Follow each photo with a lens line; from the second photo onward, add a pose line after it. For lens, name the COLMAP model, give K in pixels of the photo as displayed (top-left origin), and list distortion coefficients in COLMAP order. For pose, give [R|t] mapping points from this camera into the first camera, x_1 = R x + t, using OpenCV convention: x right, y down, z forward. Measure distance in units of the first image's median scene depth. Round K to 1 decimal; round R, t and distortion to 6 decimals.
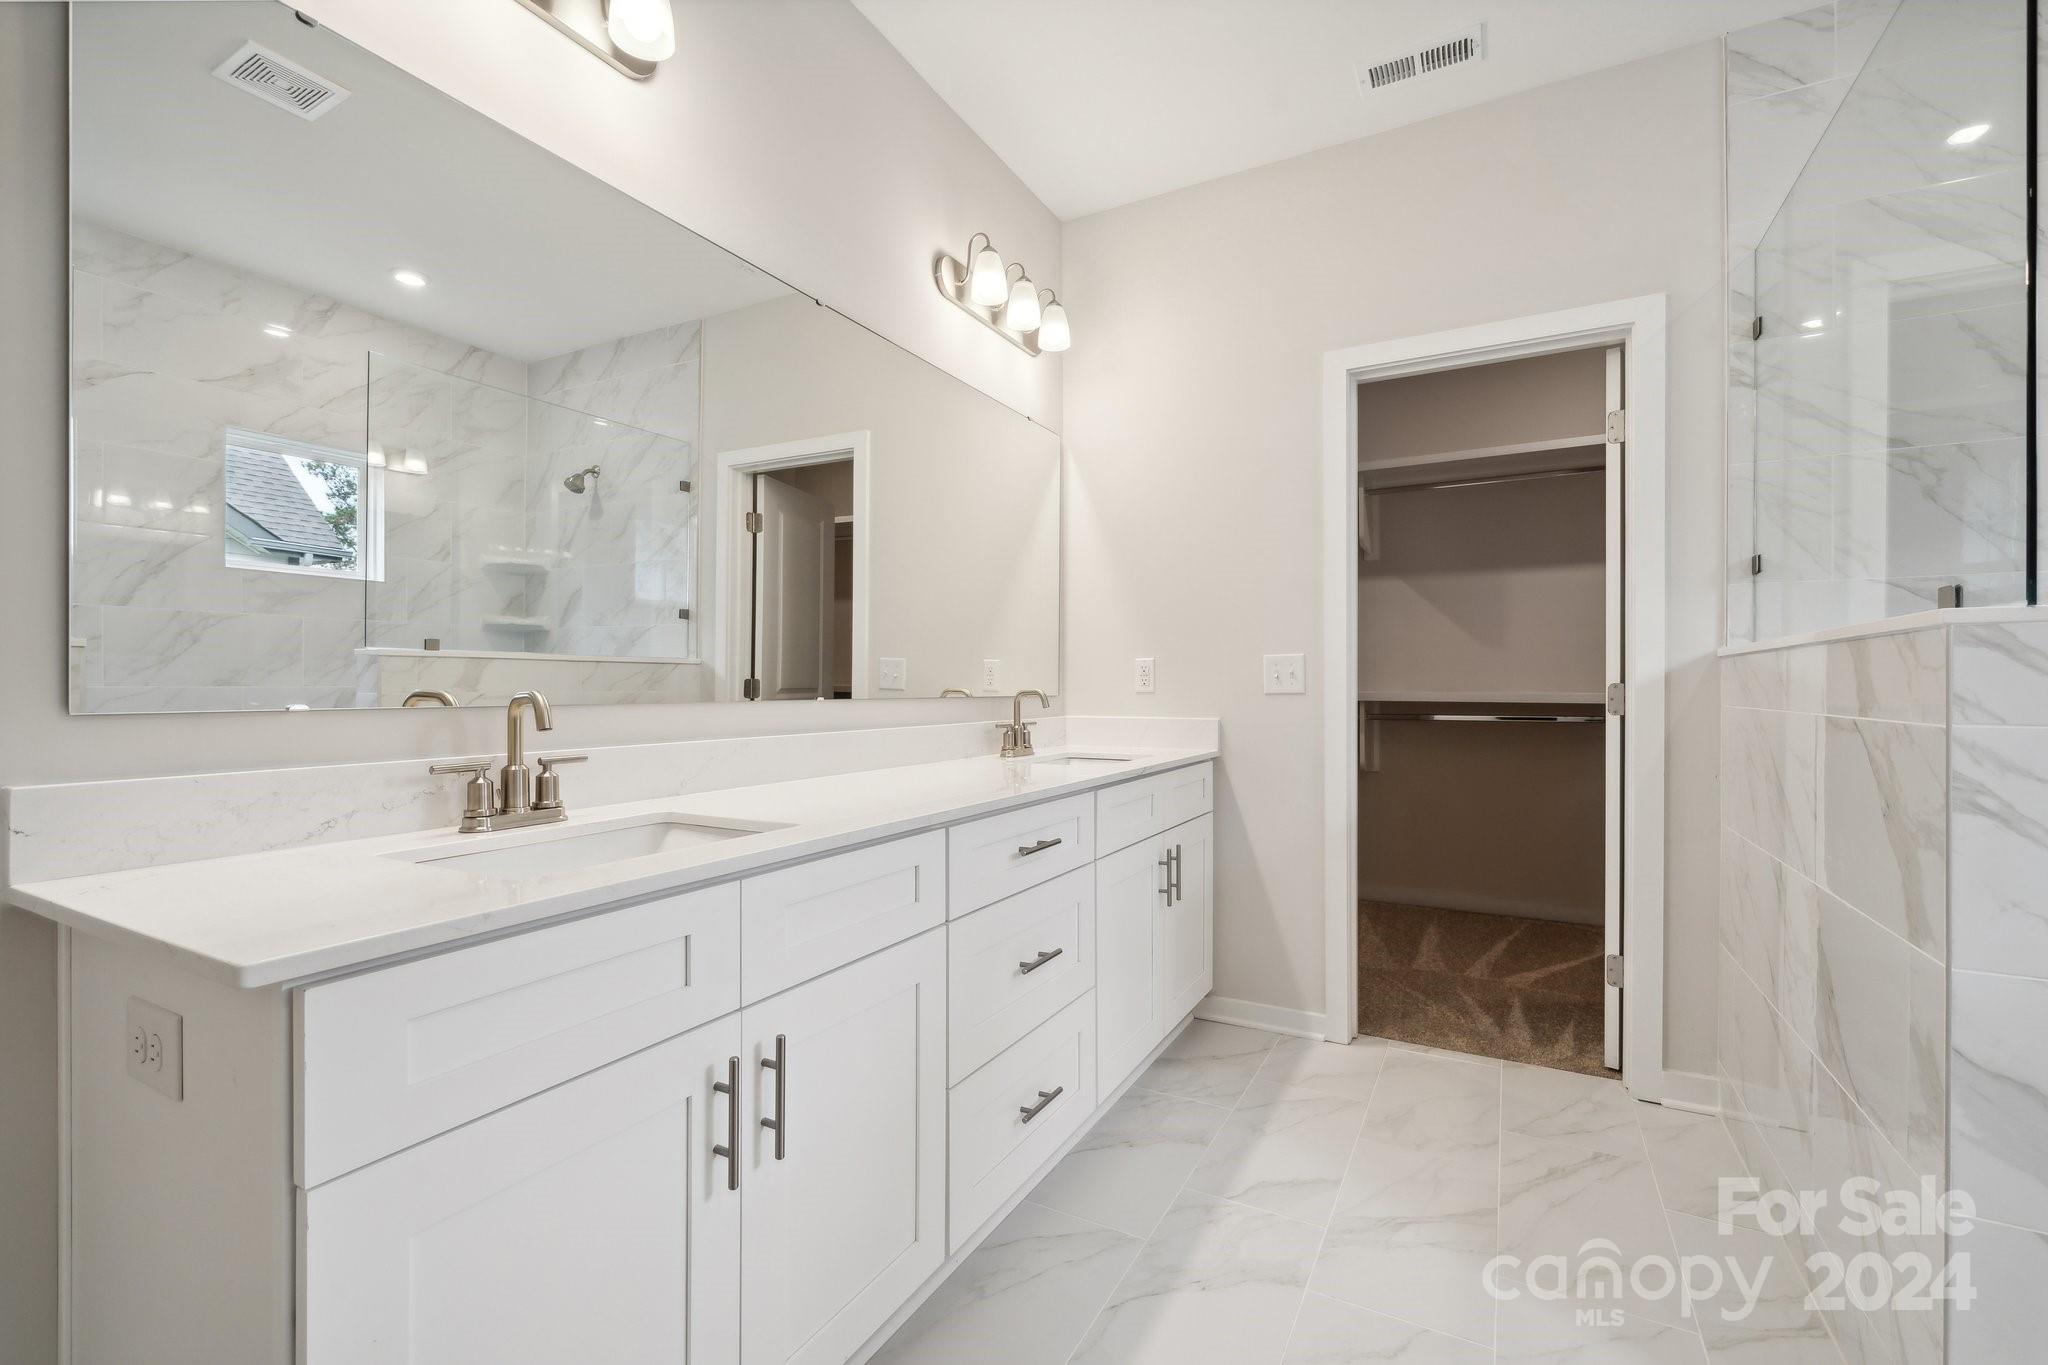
lens RADIAL K [[882.2, 0, 1020.4], [0, 882.2, 684.2], [0, 0, 1]] dist [0.002383, 0.000216]
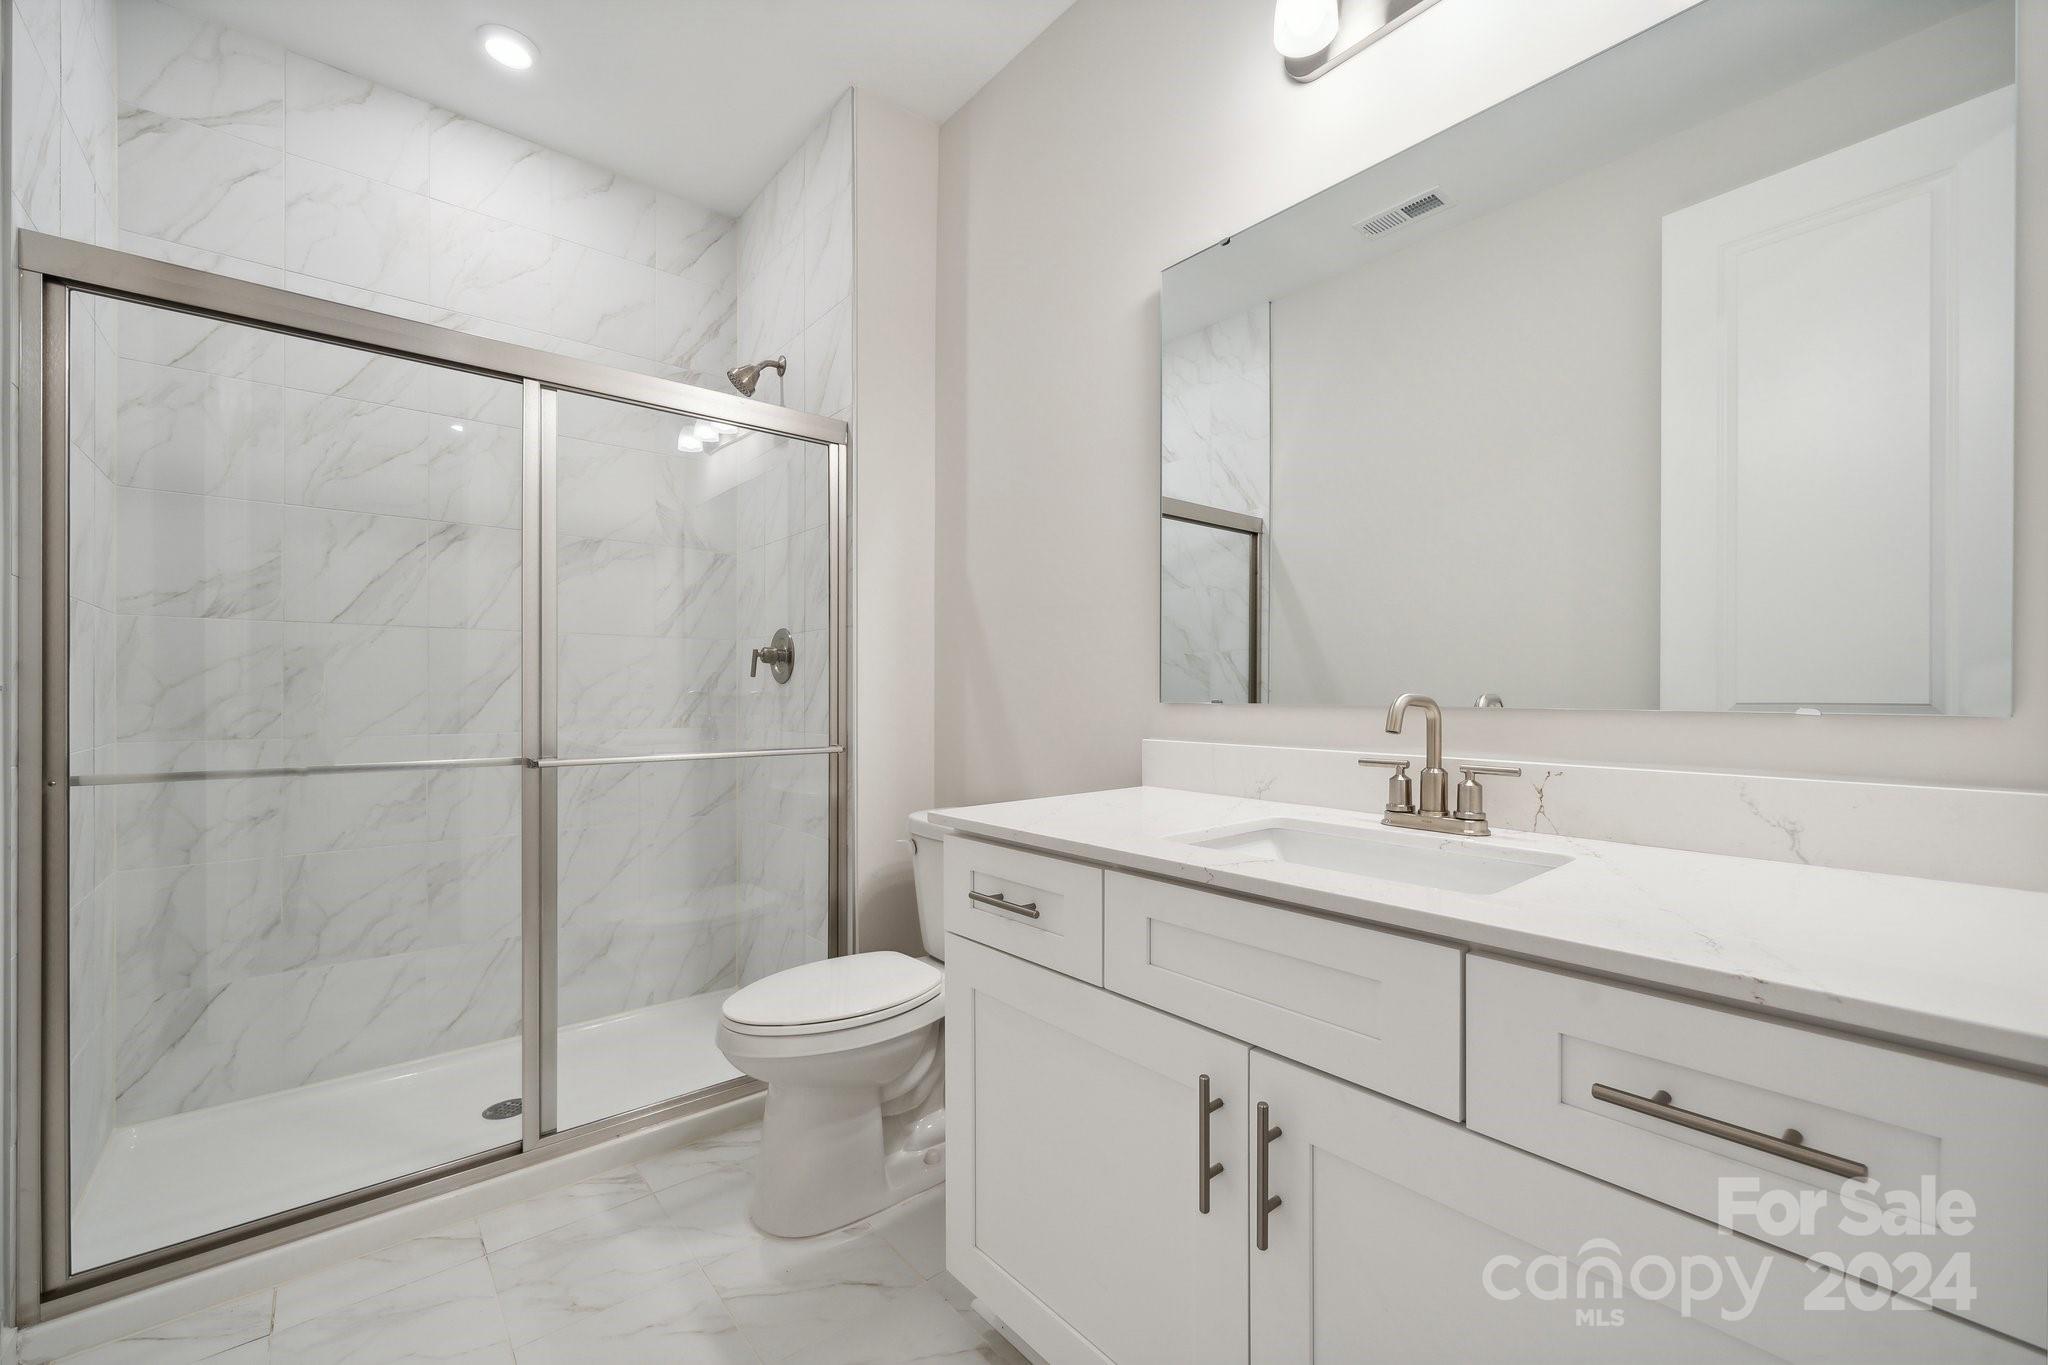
lens RADIAL K [[841.0, 0, 1031.4], [0, 841.0, 690.9], [0, 0, 1]] dist [-0.001331, 0.000219]
pose [[-0.352356, 0.000456, -0.935866, 0.491754], [0.000615, 1.000000, 0.000256, 0.003933], [0.935866, -0.000486, -0.352356, 0.937979]]
